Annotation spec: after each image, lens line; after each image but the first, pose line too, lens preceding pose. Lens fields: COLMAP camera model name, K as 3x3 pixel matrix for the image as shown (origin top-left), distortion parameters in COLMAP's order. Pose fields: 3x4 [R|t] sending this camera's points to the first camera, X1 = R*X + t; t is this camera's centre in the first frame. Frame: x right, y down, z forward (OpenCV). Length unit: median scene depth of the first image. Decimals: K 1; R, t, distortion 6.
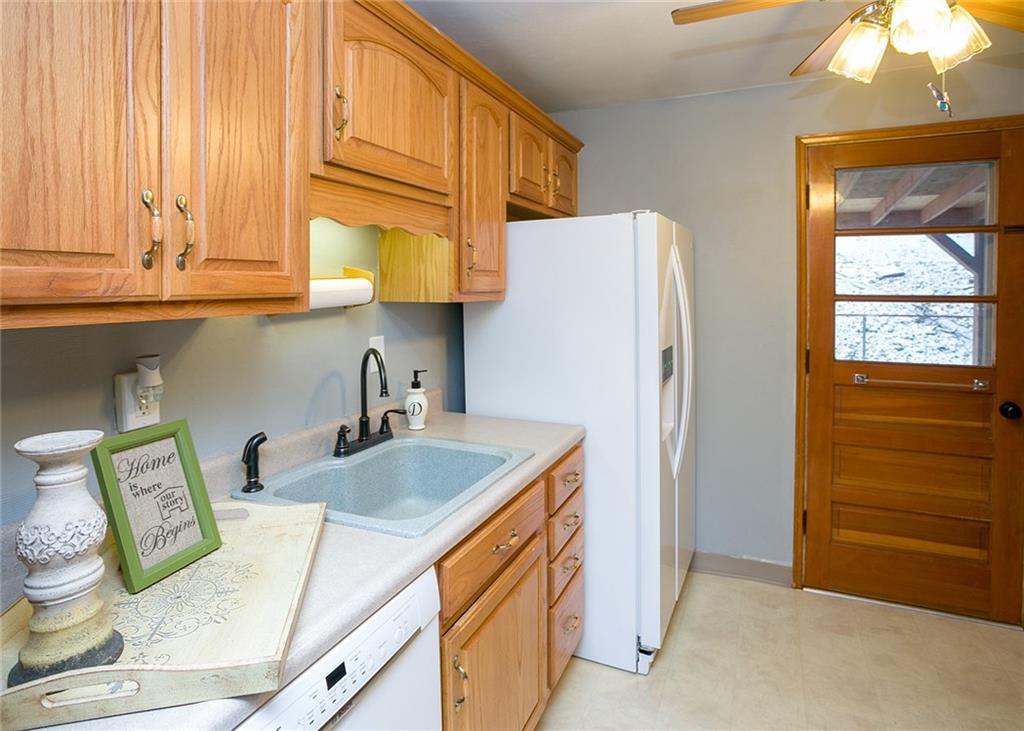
lens RADIAL K [[551.8, 0, 529.0], [0, 551.8, 299.4], [0, 0, 1]] dist [-0.040007, 0.014182]
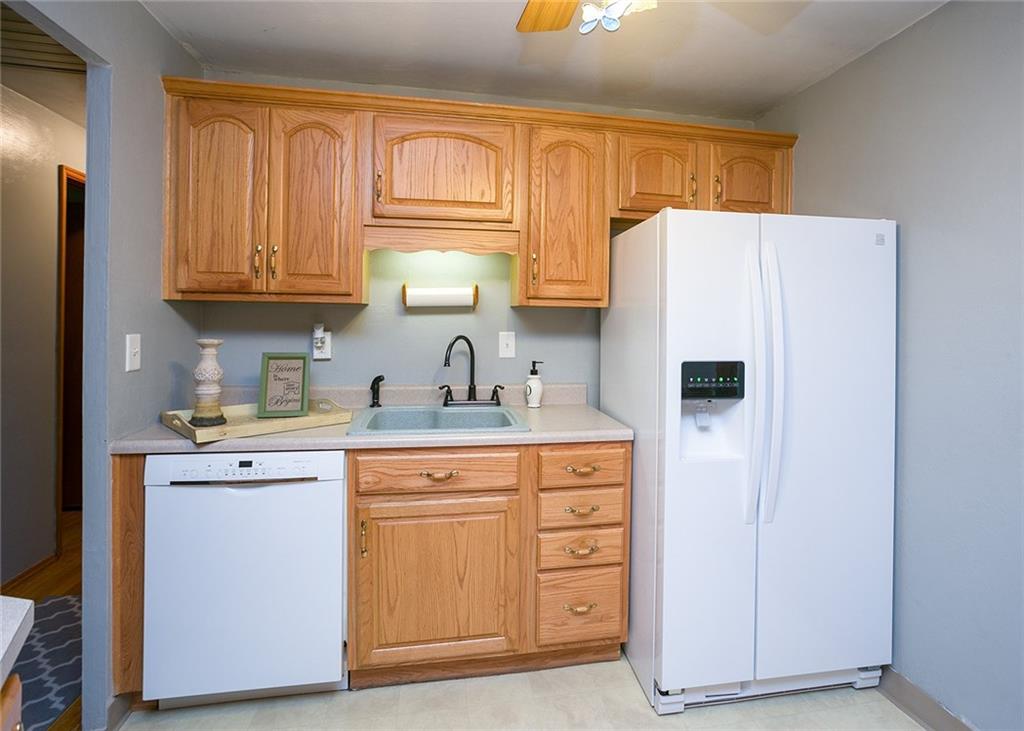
lens RADIAL K [[551.8, 0, 567.0], [0, 551.8, 315.9], [0, 0, 1]] dist [-0.040007, 0.014182]
pose [[0.565473, 0.008604, -0.824722, 1.294808], [-0.036091, 0.999246, -0.014322, 0.059116], [0.823977, 0.037864, 0.565357, 0.494457]]
